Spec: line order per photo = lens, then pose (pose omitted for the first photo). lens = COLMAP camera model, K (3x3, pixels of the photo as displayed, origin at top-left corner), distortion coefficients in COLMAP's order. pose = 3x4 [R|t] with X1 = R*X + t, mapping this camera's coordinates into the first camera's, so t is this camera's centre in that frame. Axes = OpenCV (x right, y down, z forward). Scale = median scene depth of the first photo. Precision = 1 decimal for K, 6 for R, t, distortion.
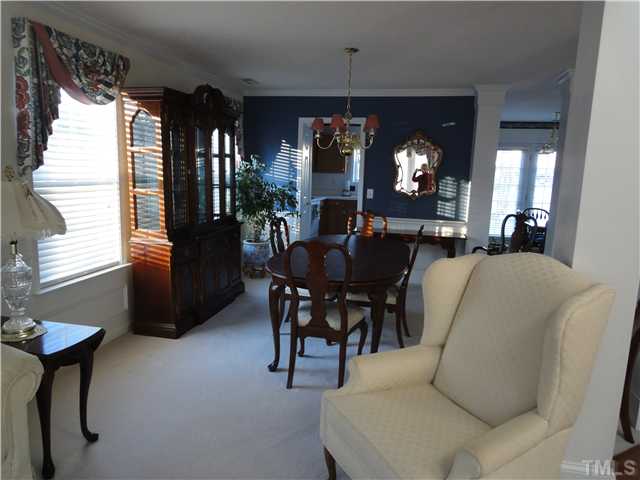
lens RADIAL K [[431.3, 0, 320.0], [0, 431.3, 240.0], [0, 0, 1]] dist [0.001077, 0.002604]
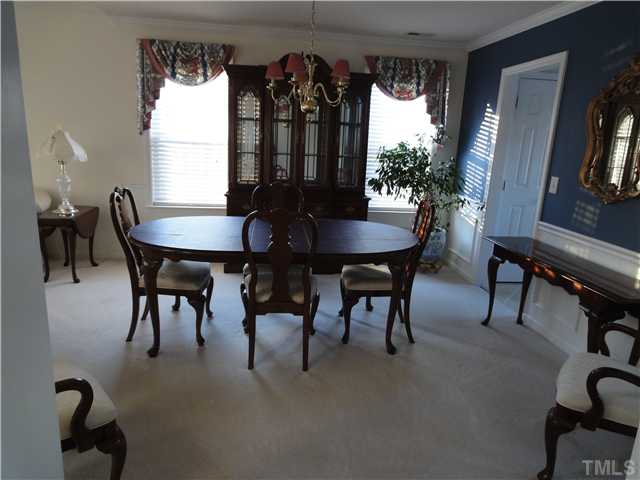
lens RADIAL K [[431.3, 0, 320.0], [0, 431.3, 240.0], [0, 0, 1]] dist [0.001077, 0.002604]
pose [[0.349036, 0.209324, -0.913432, 0.937210], [-0.188209, 0.970531, 0.150492, -0.106806], [0.918015, 0.119389, 0.378147, 0.837208]]
